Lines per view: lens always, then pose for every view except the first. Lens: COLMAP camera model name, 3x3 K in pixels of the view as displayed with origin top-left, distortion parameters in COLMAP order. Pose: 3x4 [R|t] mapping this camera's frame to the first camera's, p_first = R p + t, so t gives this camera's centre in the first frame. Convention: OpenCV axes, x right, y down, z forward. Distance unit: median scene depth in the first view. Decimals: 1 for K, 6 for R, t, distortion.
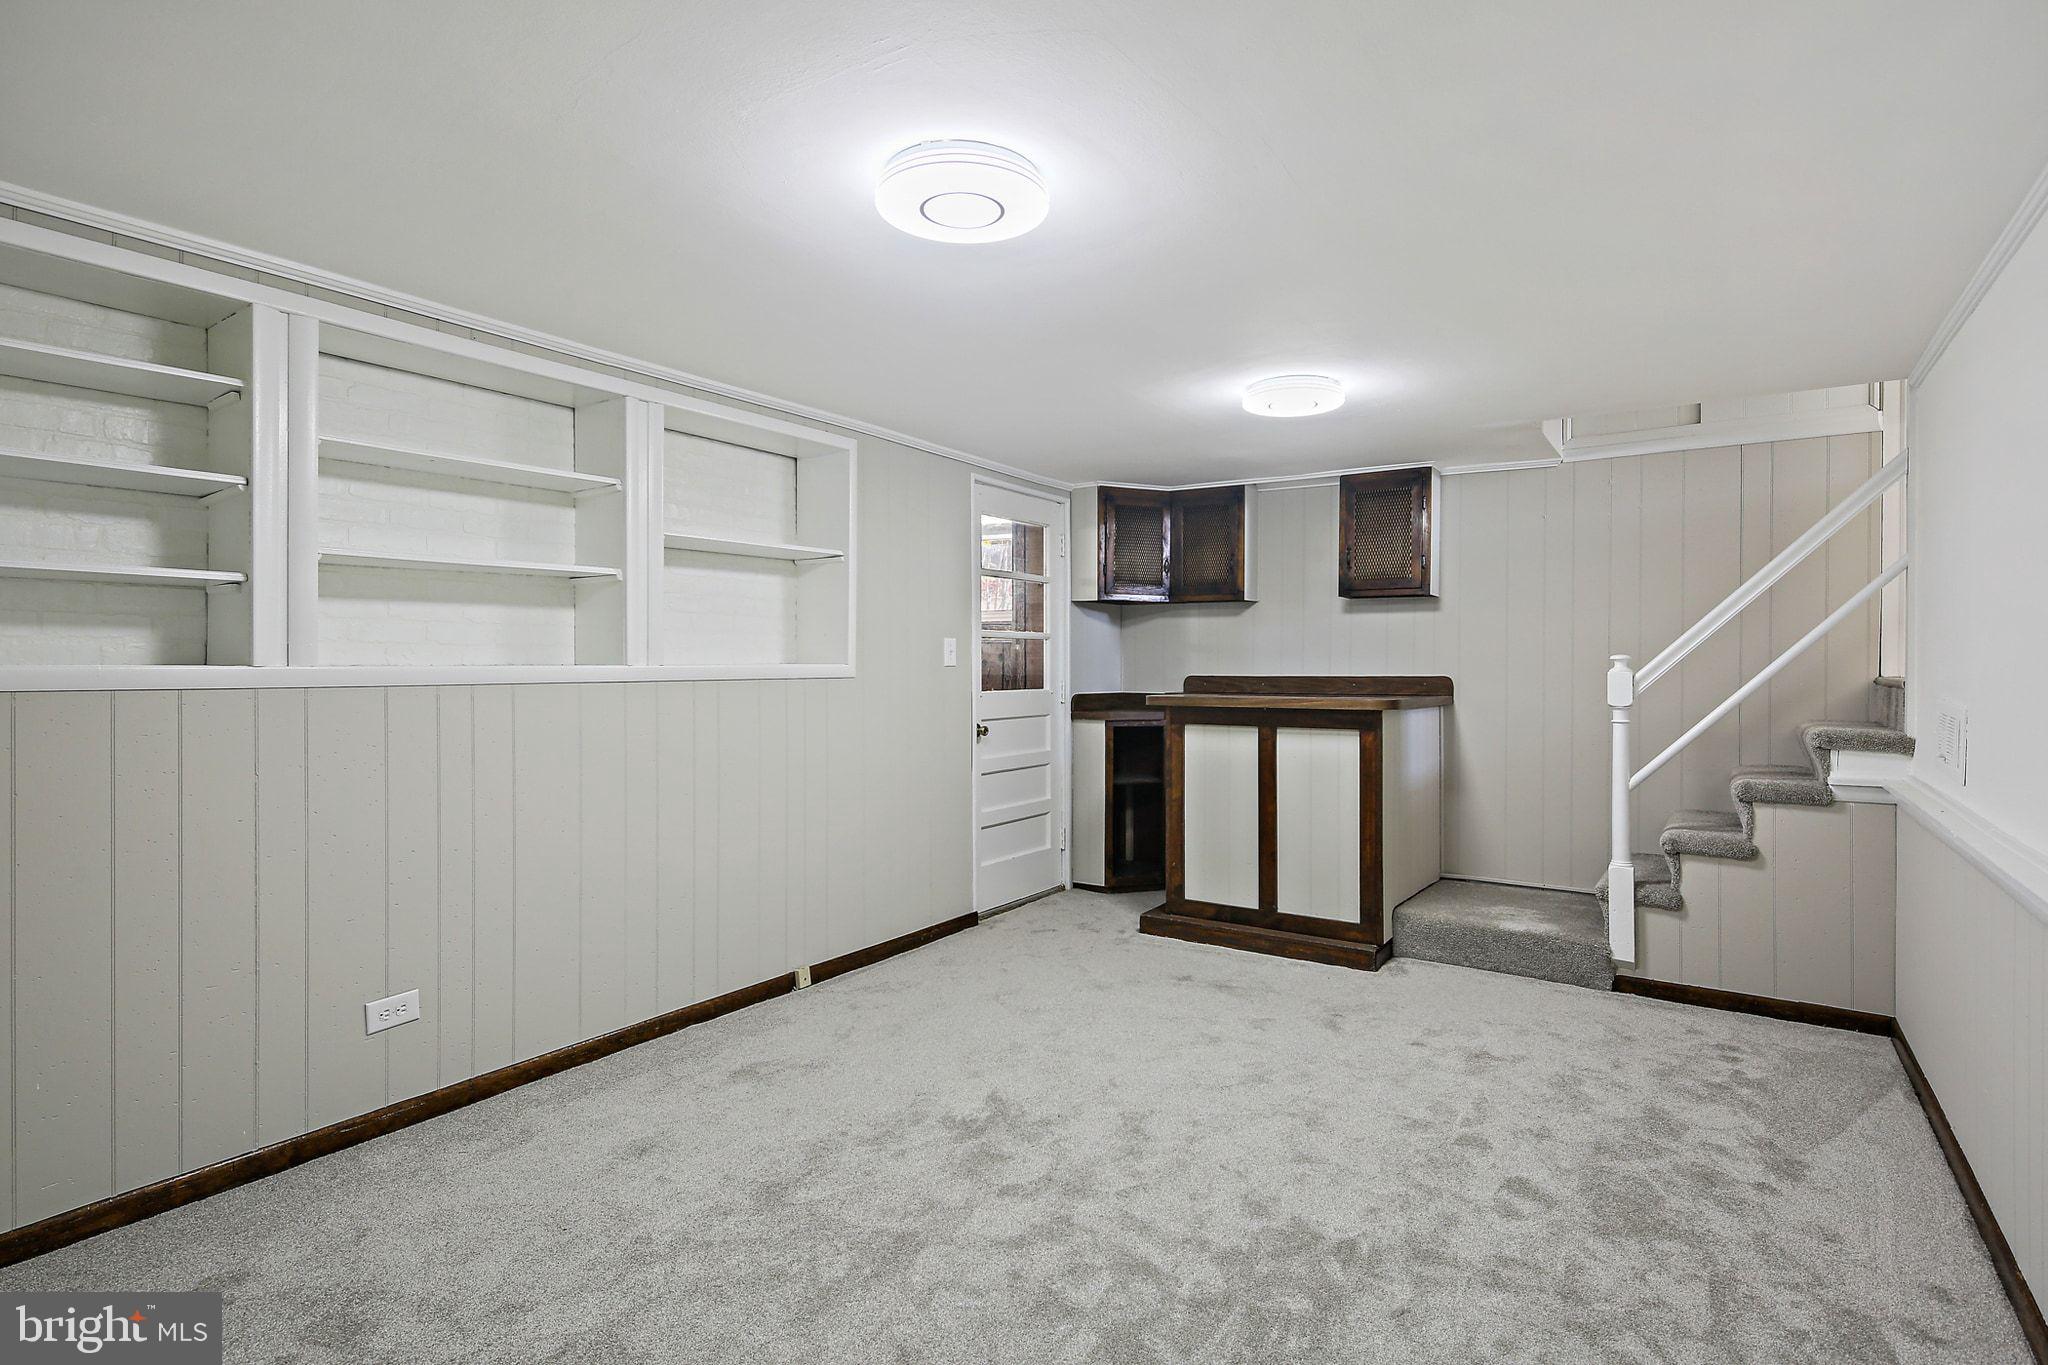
lens RADIAL K [[1009.7, 0, 1018.3], [0, 1009.7, 667.1], [0, 0, 1]] dist [0.004965, -0.001774]
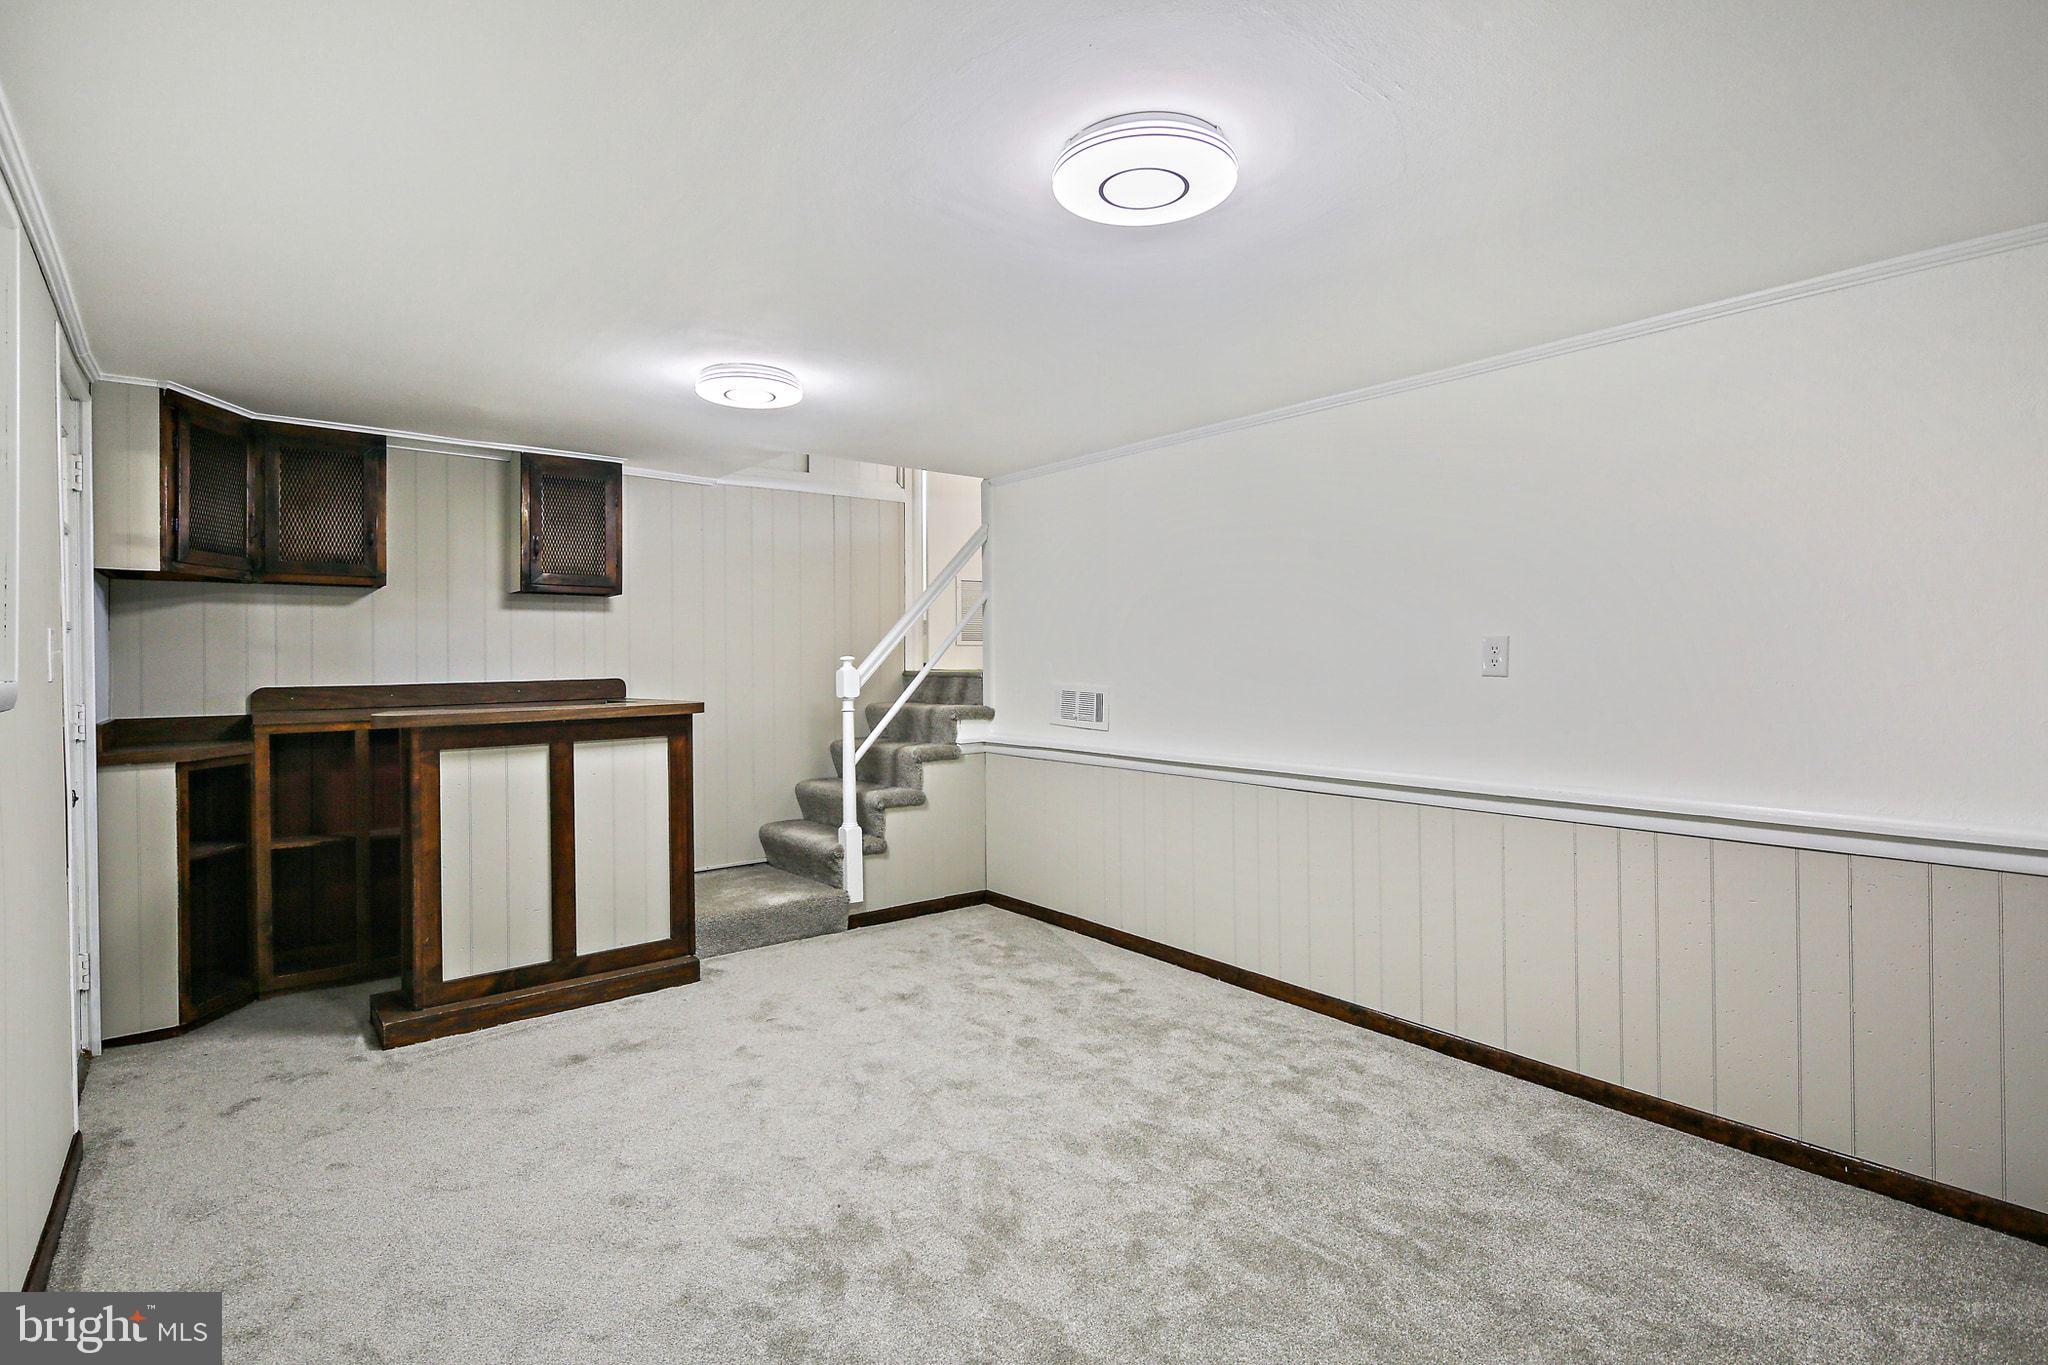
lens RADIAL K [[1009.7, 0, 1017.4], [0, 1009.7, 675.6], [0, 0, 1]] dist [0.004965, -0.001774]
pose [[0.287068, -0.021490, 0.957669, -0.495434], [0.016079, 0.999716, 0.017613, -0.006190], [-0.957775, 0.010342, 0.287332, 0.426241]]
